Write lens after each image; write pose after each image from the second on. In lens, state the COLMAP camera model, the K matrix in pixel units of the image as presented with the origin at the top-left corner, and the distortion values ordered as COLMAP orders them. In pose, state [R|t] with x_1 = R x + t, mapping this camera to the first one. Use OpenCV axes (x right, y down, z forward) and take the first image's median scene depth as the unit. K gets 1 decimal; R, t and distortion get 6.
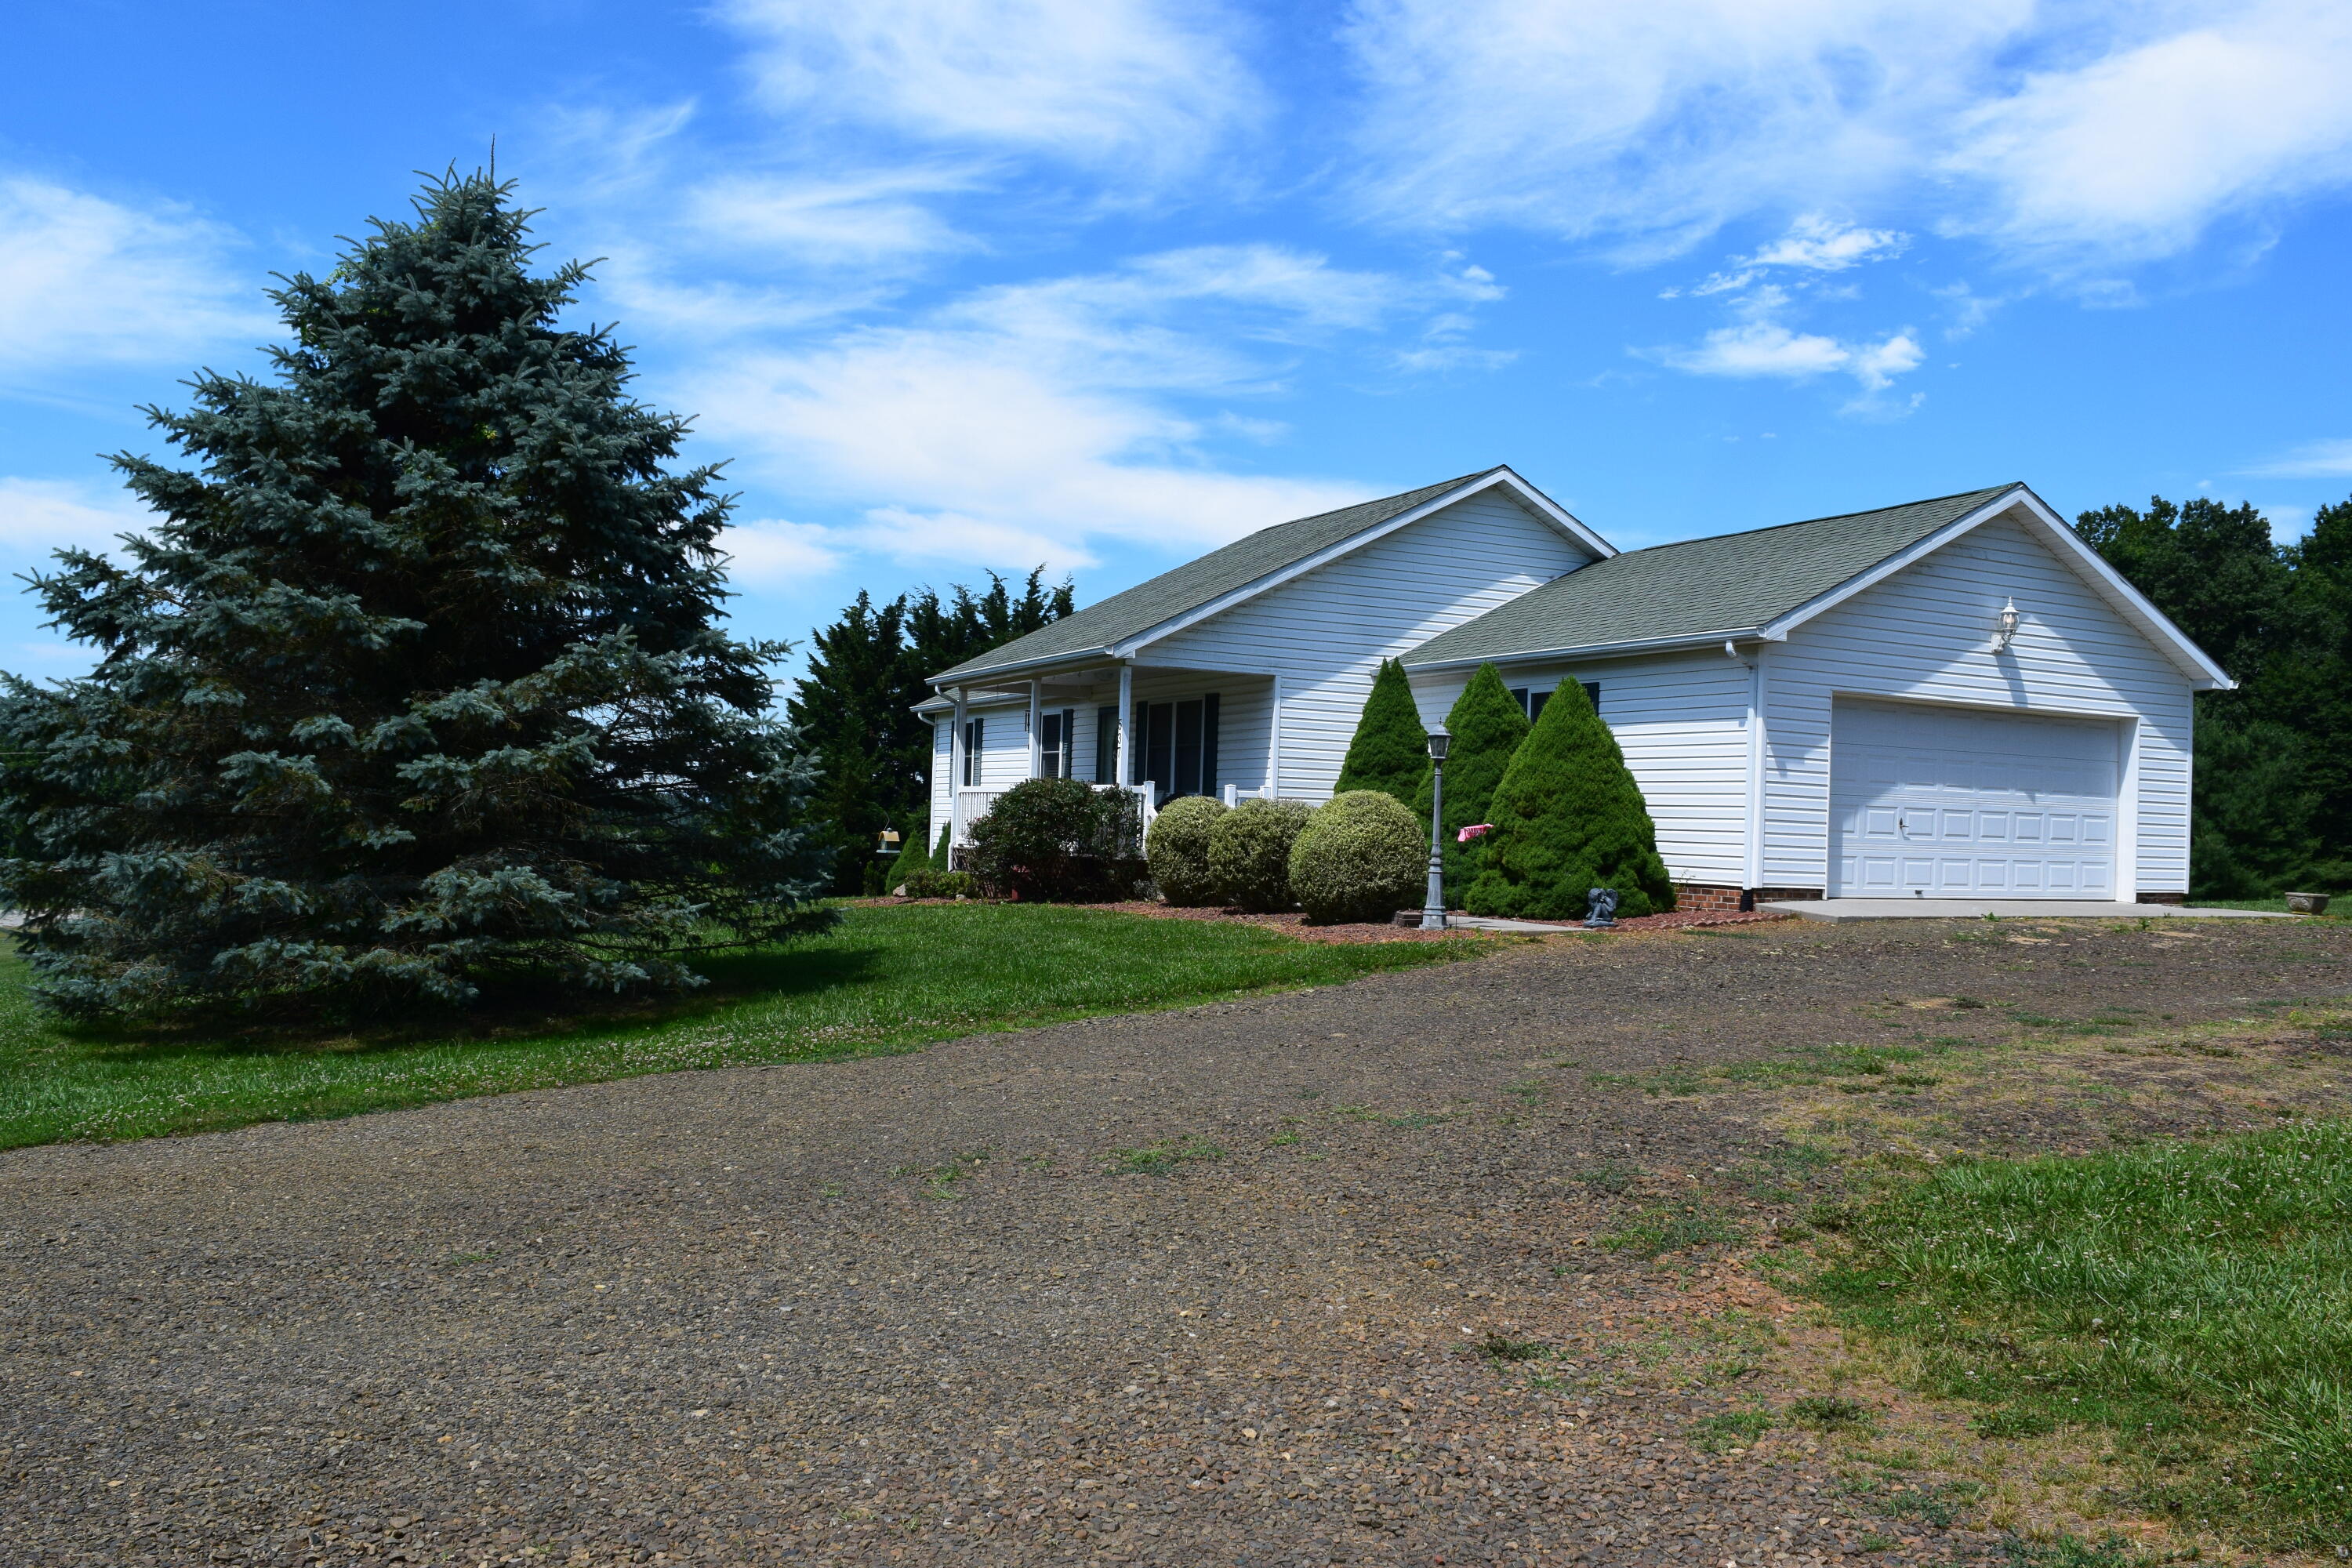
lens RADIAL K [[1841.9, 0, 1176.0], [0, 1841.9, 784.0], [0, 0, 1]] dist [-0.092654, 0.017086]
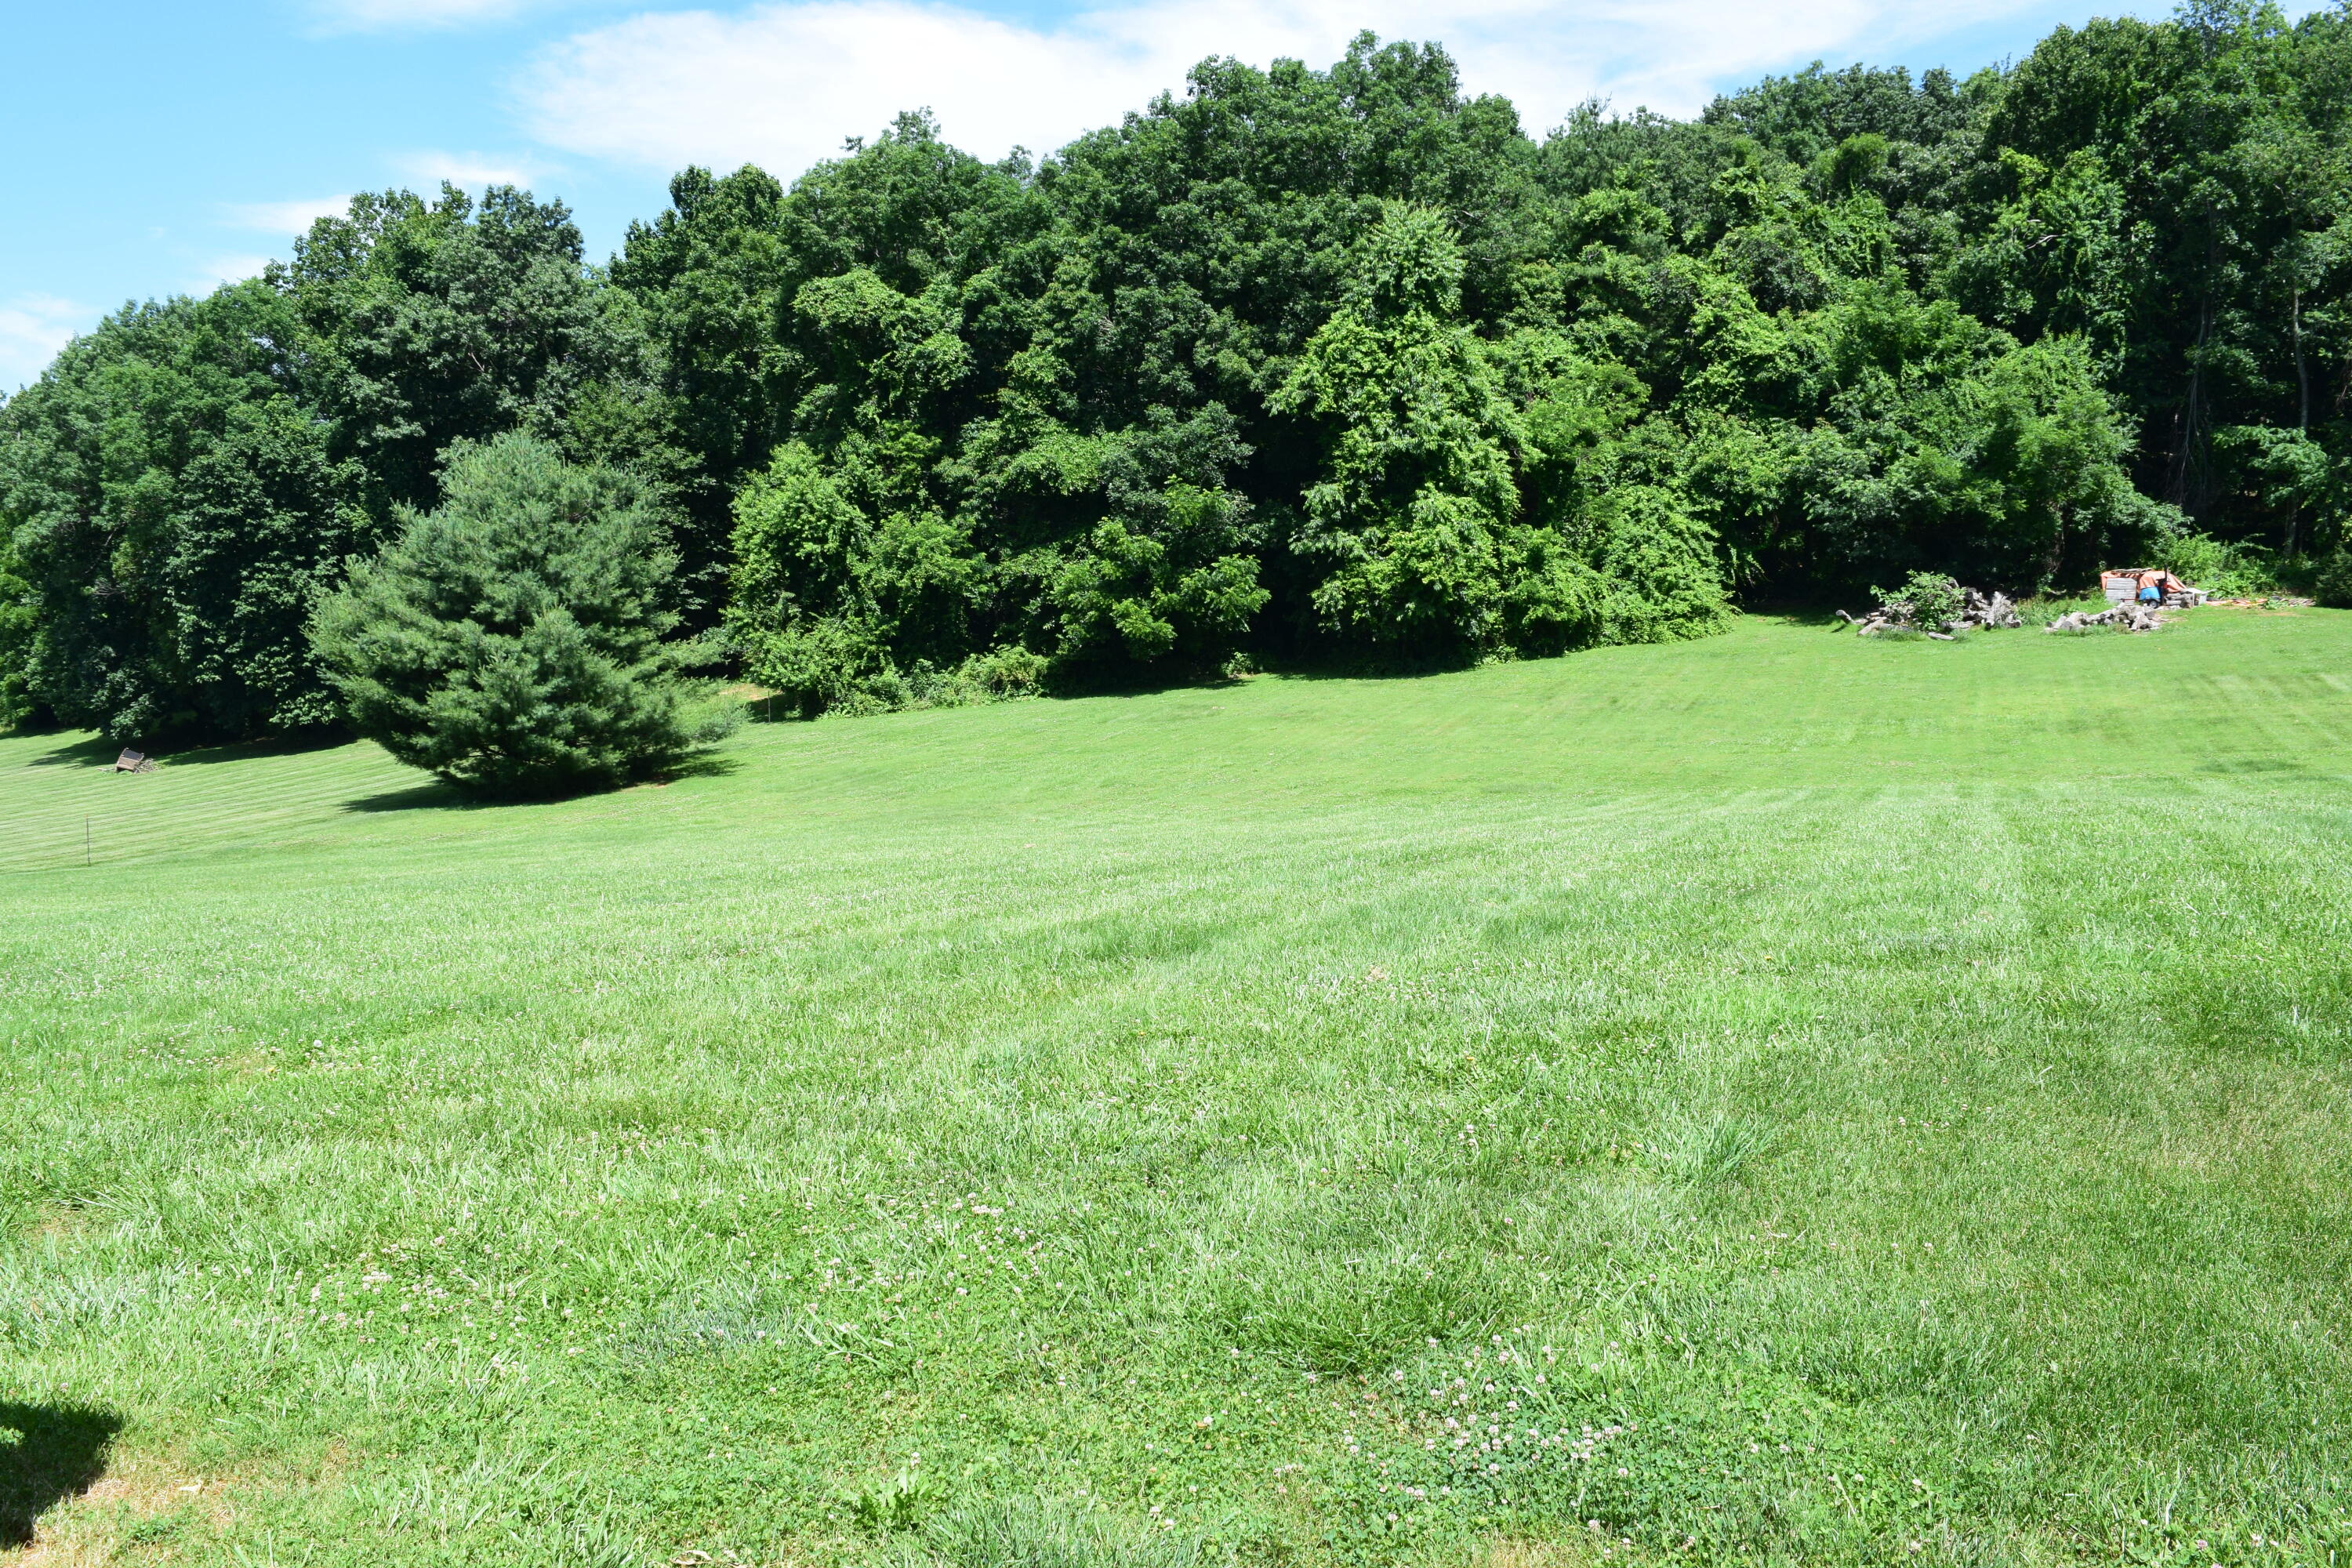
lens RADIAL K [[1841.9, 0, 1176.0], [0, 1841.9, 784.0], [0, 0, 1]] dist [-0.092654, 0.017086]
pose [[0.623536, -0.084484, 0.777216, 0.498957], [-0.021316, 0.991937, 0.124926, 0.000406], [-0.781504, -0.094463, 0.616708, 1.085660]]
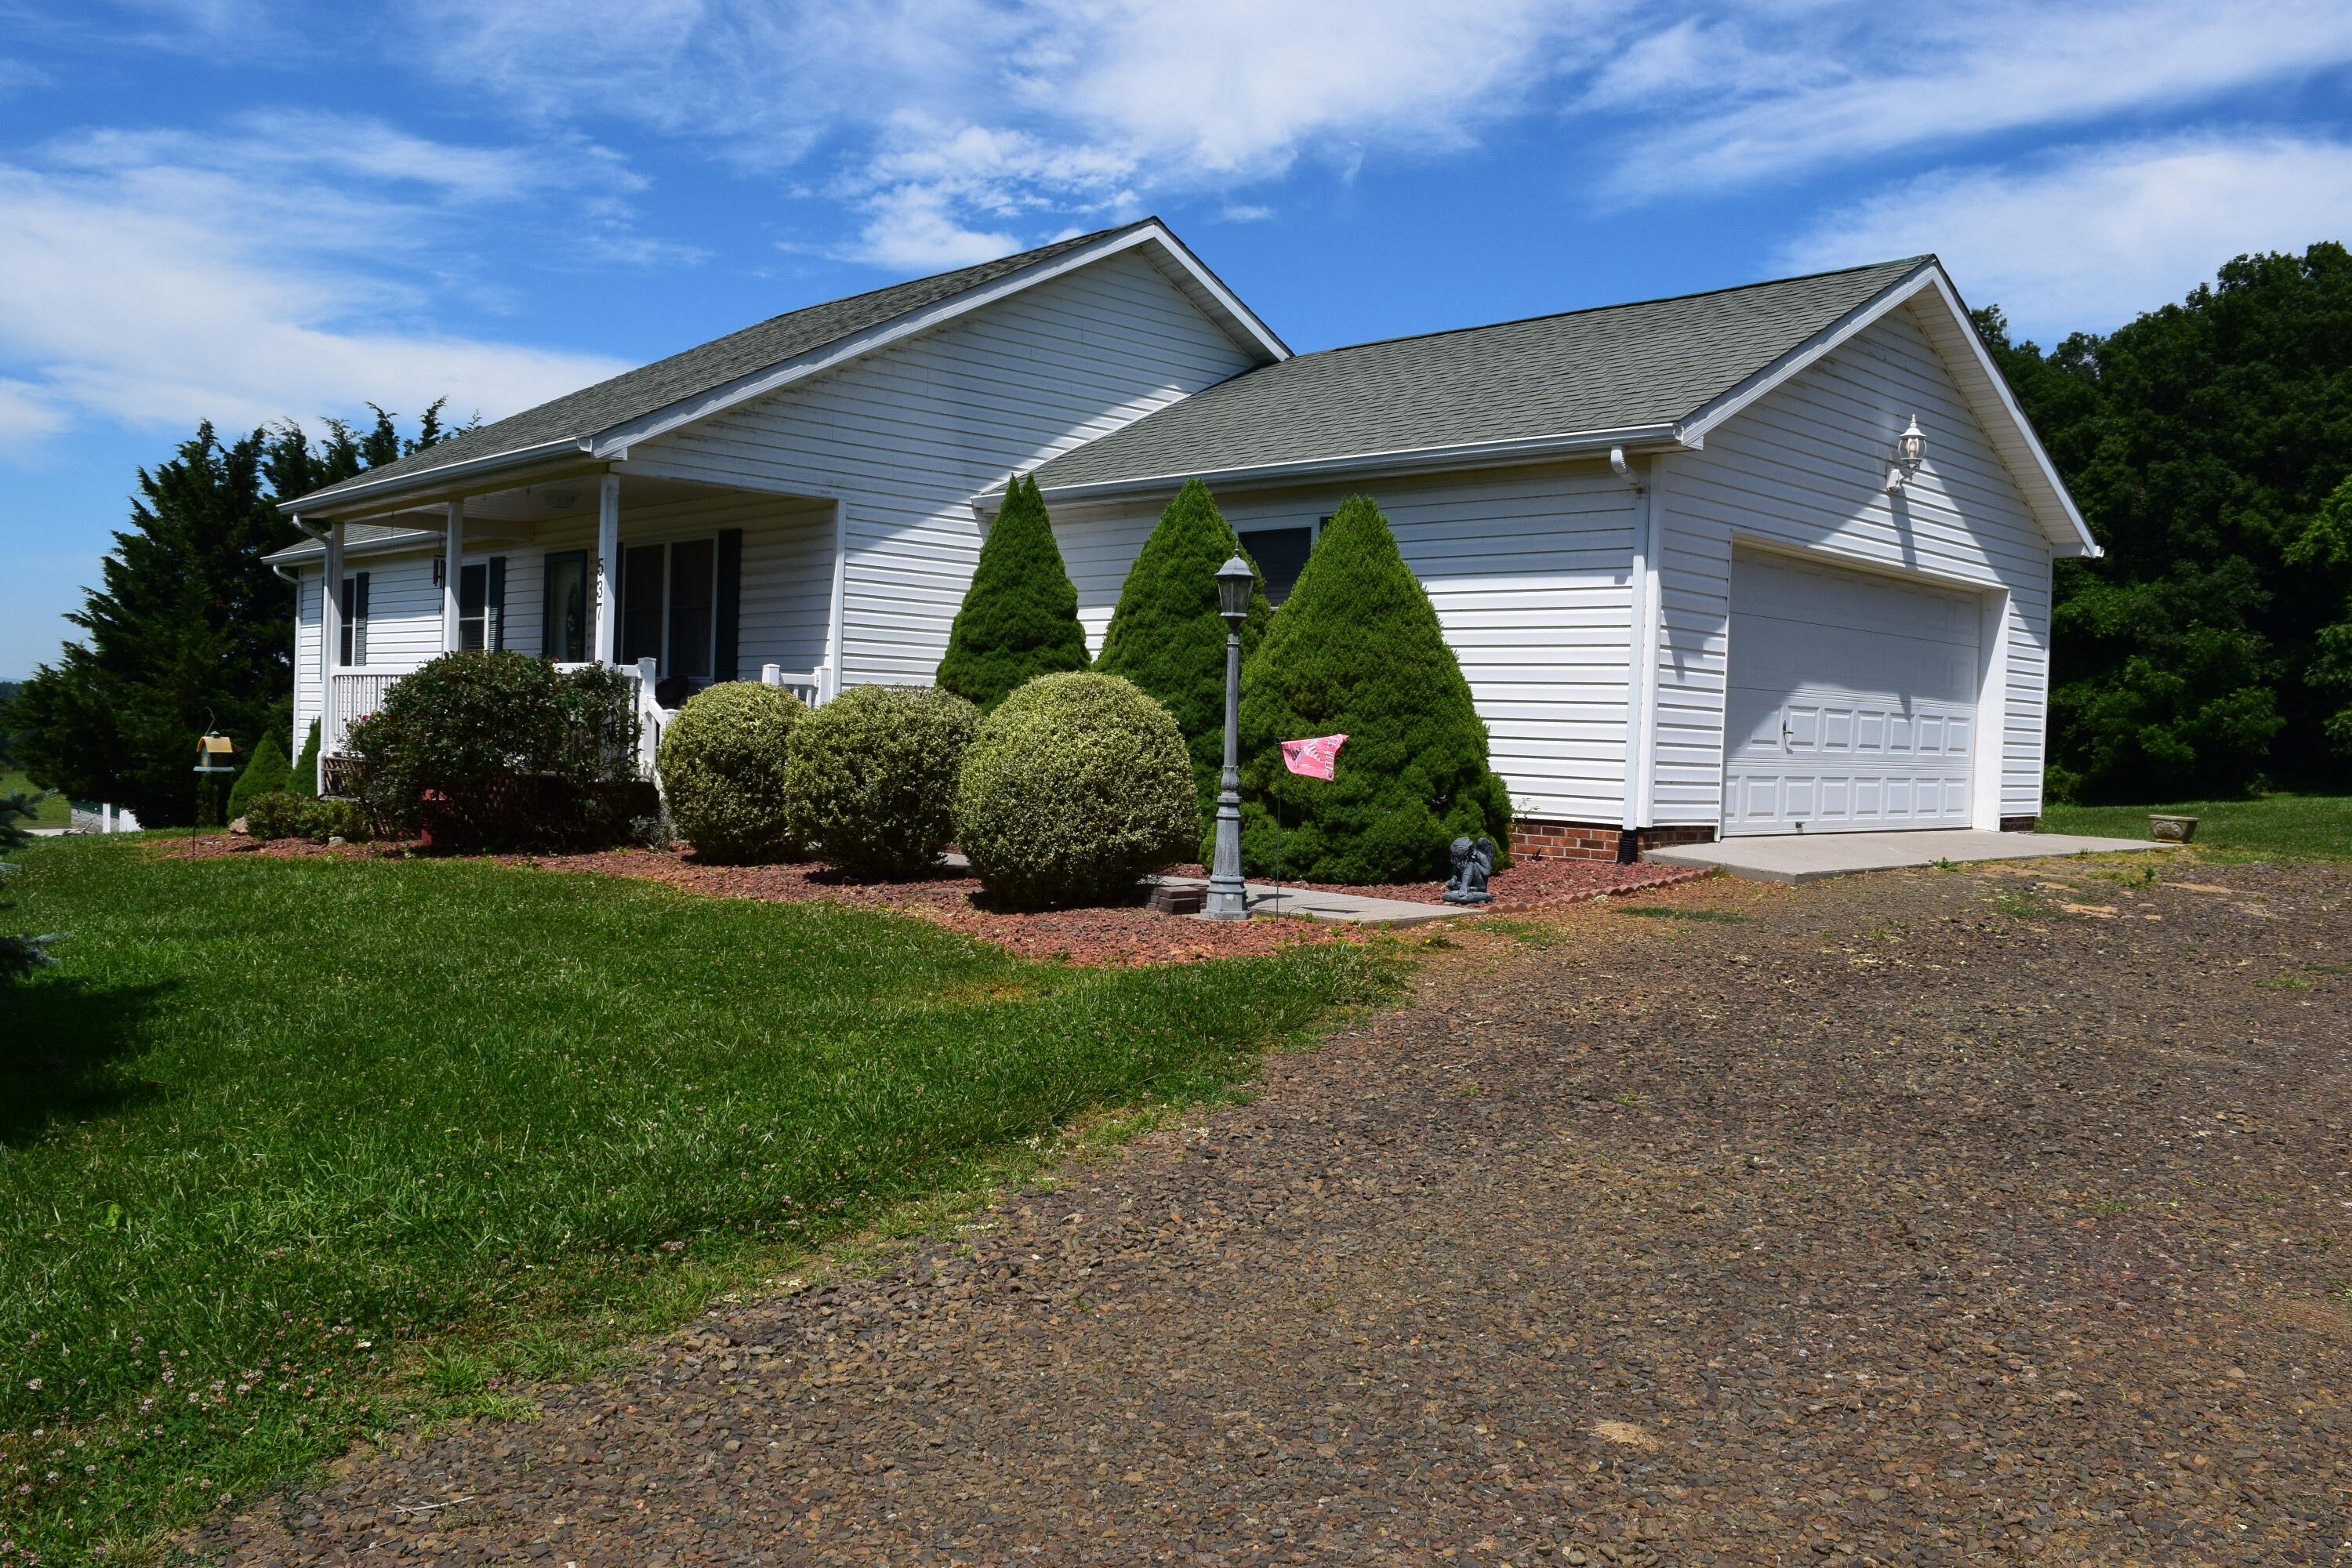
lens RADIAL K [[1841.9, 0, 1176.0], [0, 1841.9, 784.0], [0, 0, 1]] dist [-0.092654, 0.017086]
pose [[0.950490, -0.010300, 0.310586, -0.037843], [-0.008536, 0.998208, 0.059227, 0.003040], [-0.310639, -0.058946, 0.948698, 0.343401]]
